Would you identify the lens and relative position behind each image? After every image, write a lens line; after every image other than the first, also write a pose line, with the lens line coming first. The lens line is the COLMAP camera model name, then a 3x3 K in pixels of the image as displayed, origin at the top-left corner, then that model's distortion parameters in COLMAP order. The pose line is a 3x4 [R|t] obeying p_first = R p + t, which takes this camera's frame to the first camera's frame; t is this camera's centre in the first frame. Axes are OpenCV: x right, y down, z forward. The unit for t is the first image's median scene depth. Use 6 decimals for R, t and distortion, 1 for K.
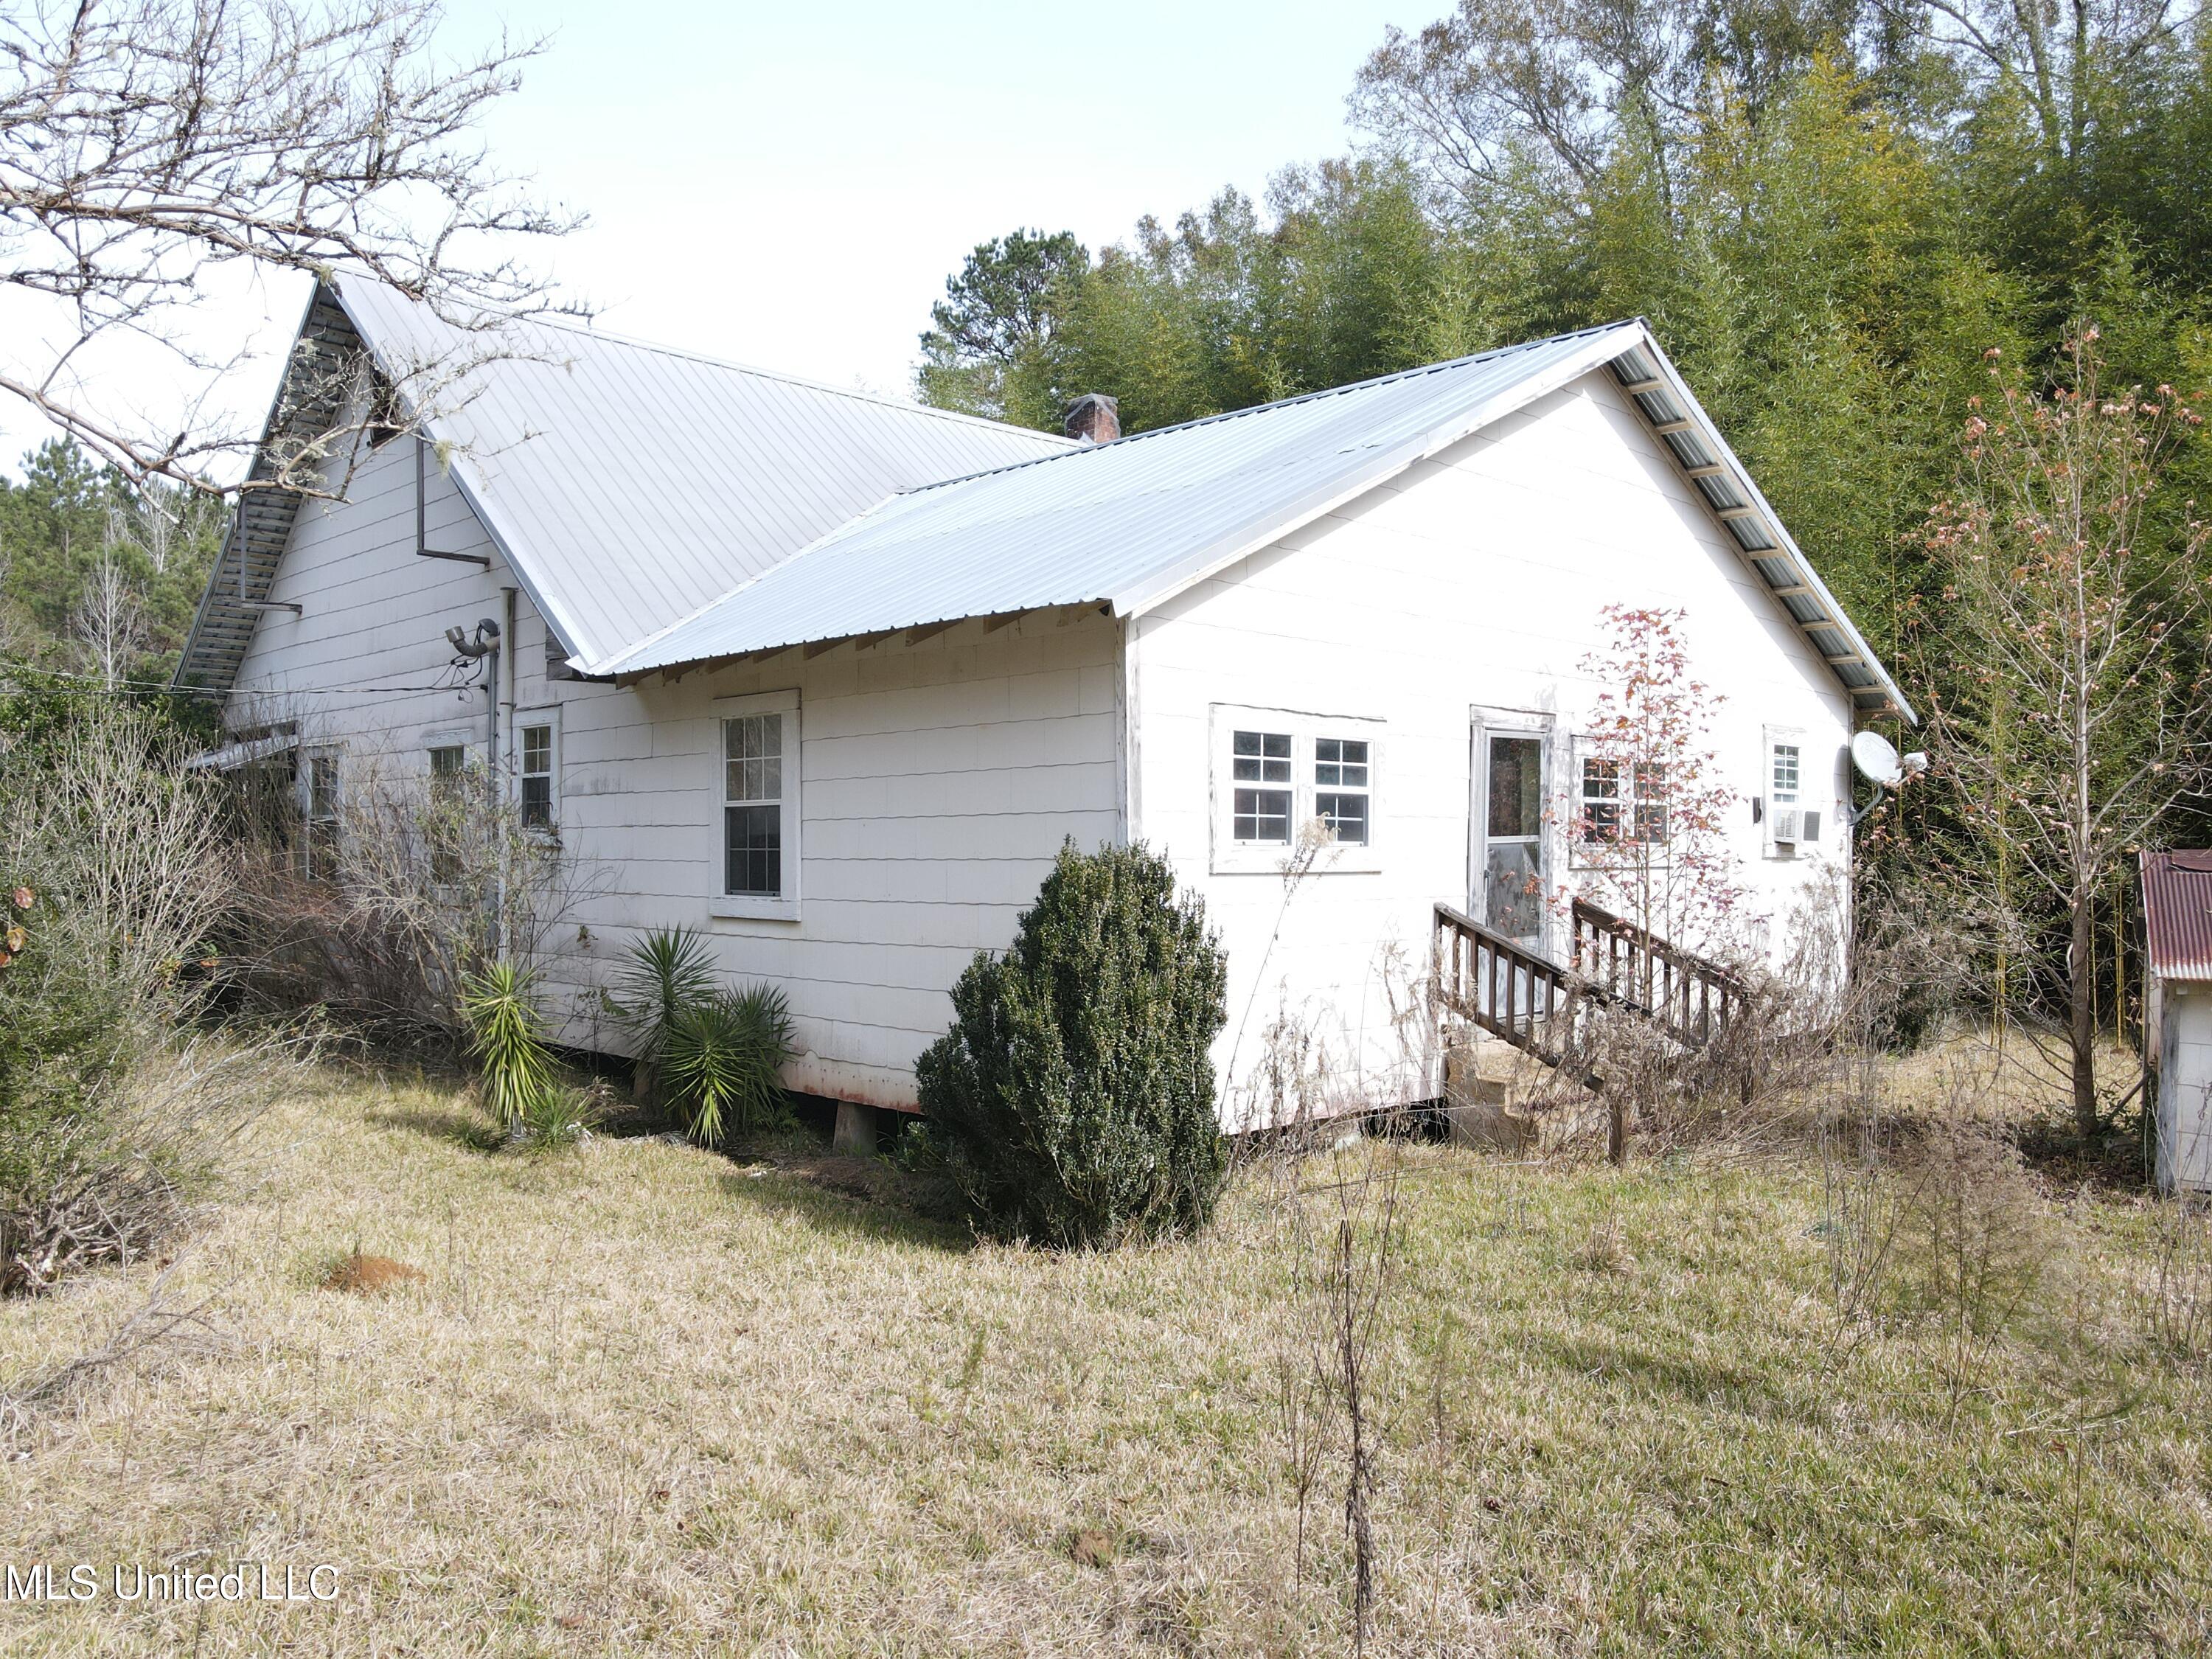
lens RADIAL K [[1563.1, 0, 1106.9], [0, 1563.1, 838.9], [0, 0, 1]] dist [0.000788, 0.015113]
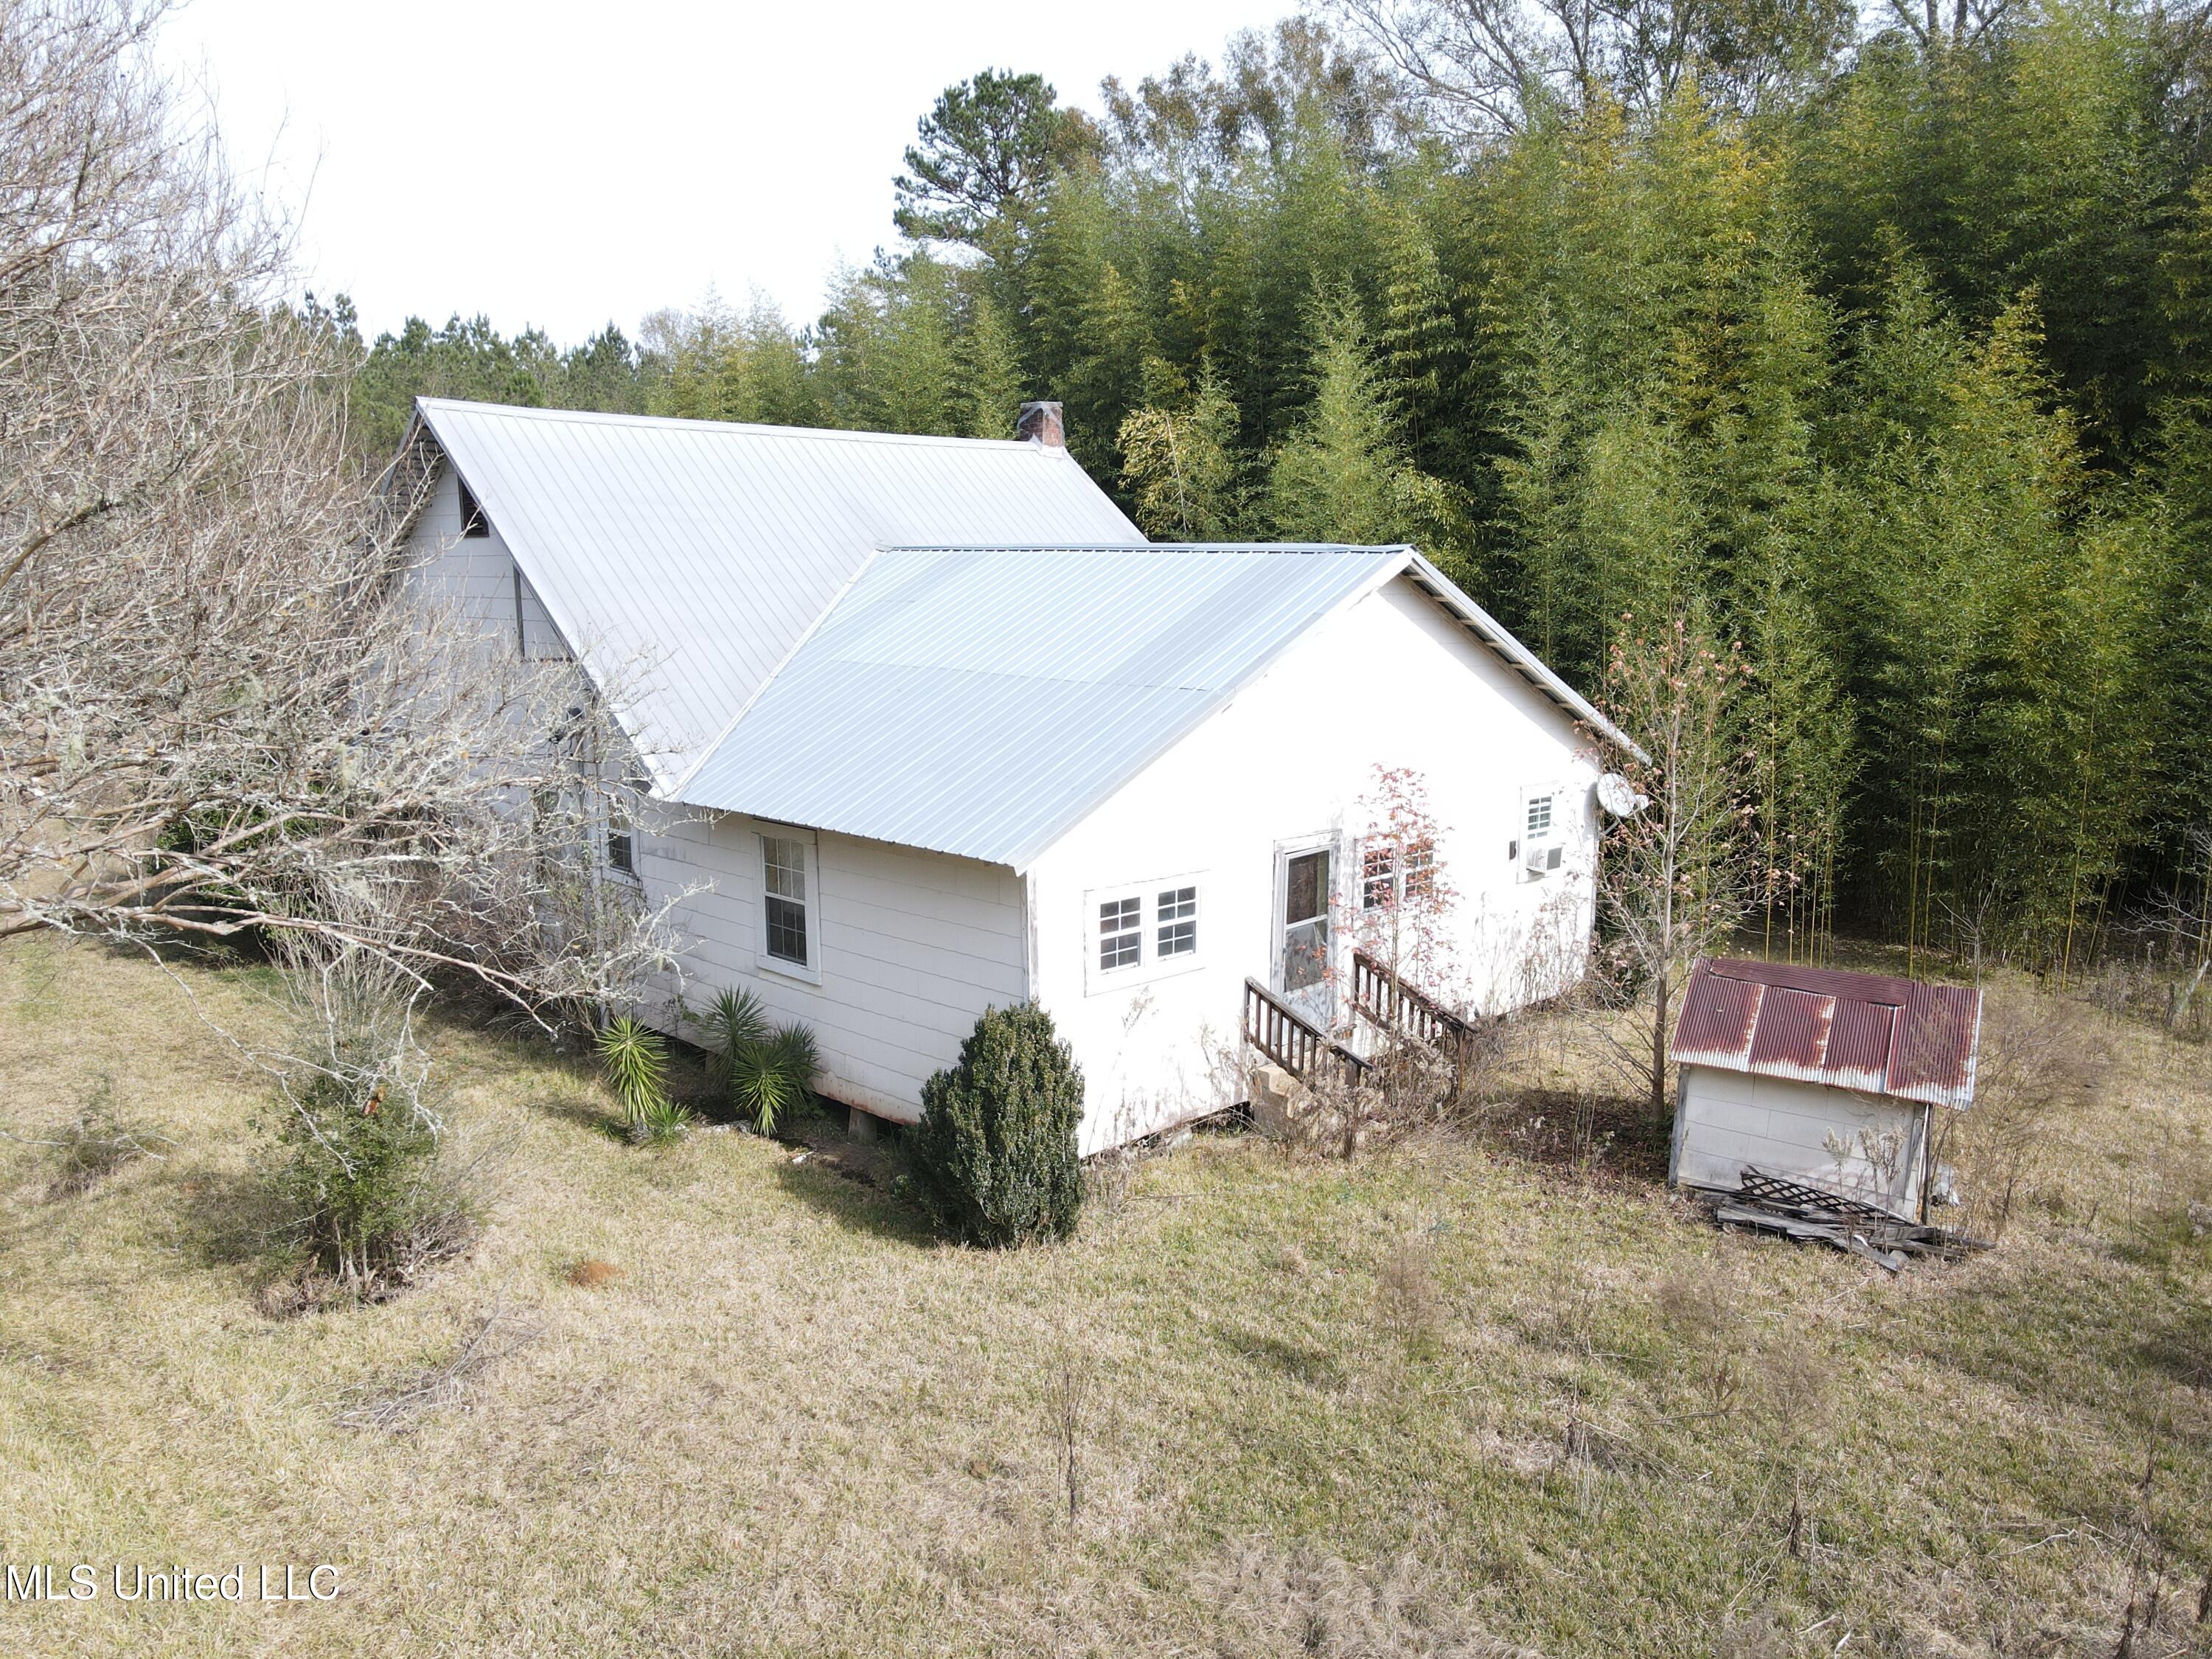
lens RADIAL K [[1563.1, 0, 1104.2], [0, 1563.1, 823.8], [0, 0, 1]] dist [0.000788, 0.015113]
pose [[0.999981, -0.003918, 0.004763, 0.069707], [0.003098, 0.986883, 0.161408, -0.357075], [-0.005333, -0.161390, 0.986876, -0.467366]]
